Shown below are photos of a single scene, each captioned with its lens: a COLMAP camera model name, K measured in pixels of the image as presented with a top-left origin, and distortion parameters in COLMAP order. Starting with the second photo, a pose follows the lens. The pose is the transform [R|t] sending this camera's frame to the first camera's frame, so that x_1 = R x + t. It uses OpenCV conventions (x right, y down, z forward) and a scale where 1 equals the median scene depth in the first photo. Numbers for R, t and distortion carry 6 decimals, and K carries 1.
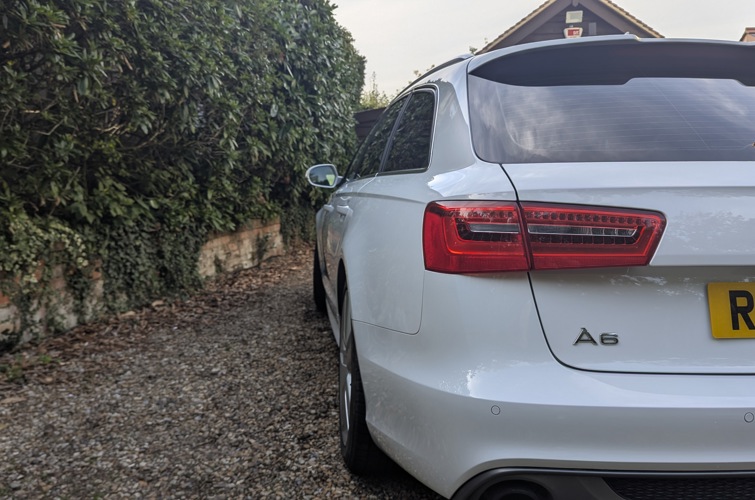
lens RADIAL K [[623.8, 0, 376.6], [0, 623.8, 249.7], [0, 0, 1]] dist [0.049048, -0.041211]
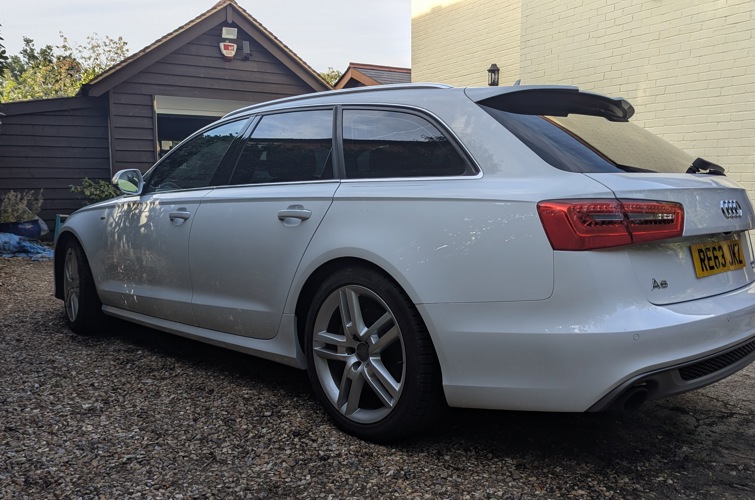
lens RADIAL K [[623.8, 0, 378.6], [0, 623.8, 251.0], [0, 0, 1]] dist [0.049048, -0.041211]
pose [[0.799195, -0.061970, 0.597869, -0.641748], [0.067864, 0.997614, 0.012687, -0.006037], [-0.597229, 0.030435, 0.801493, 0.082981]]
